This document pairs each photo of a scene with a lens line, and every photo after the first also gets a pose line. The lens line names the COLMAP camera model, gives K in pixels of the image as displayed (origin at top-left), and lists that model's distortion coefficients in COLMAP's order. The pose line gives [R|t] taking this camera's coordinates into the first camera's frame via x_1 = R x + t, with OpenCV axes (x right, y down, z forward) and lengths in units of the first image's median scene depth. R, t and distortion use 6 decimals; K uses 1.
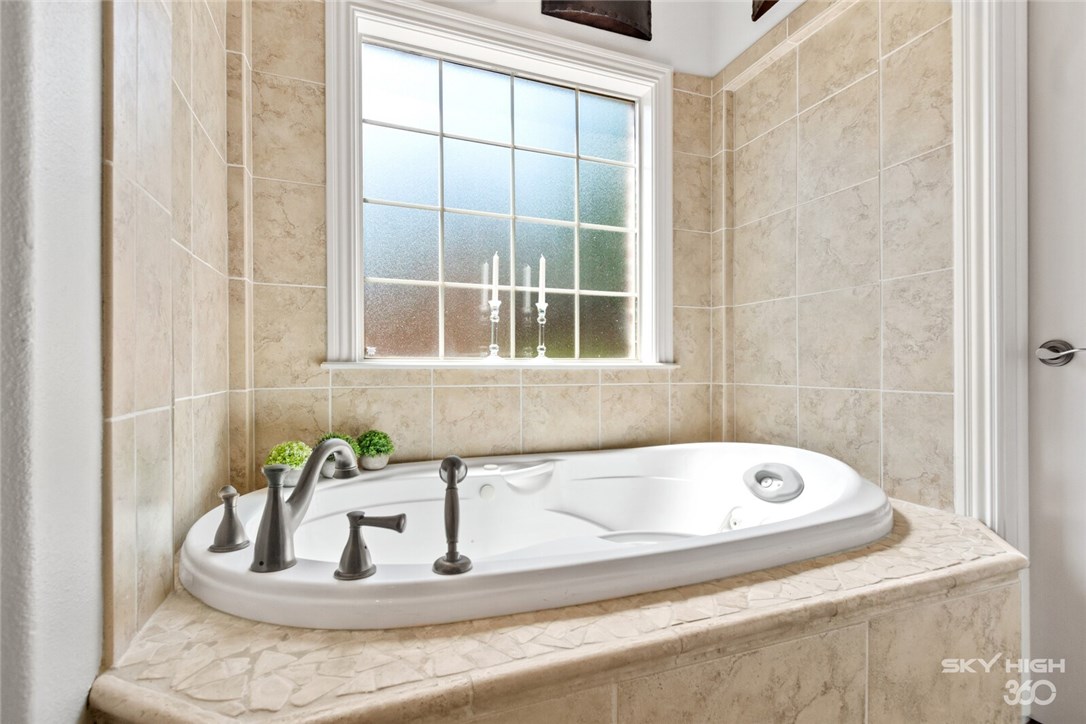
lens RADIAL K [[500.4, 0, 540.2], [0, 500.4, 367.2], [0, 0, 1]] dist [0.000696, 0.000247]
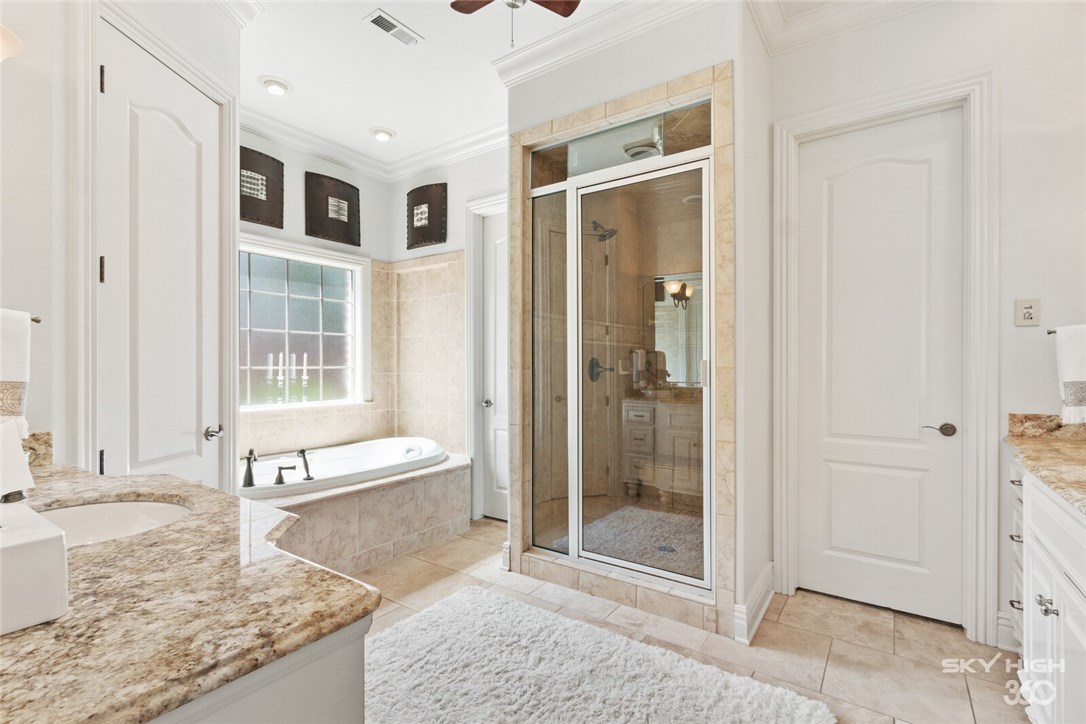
lens RADIAL K [[500.4, 0, 540.2], [0, 500.4, 367.2], [0, 0, 1]] dist [0.000696, 0.000247]
pose [[0.832069, -0.001105, 0.554670, -0.308471], [-0.002521, 0.999980, 0.005774, -0.167488], [-0.554666, -0.006203, 0.832050, -1.138401]]
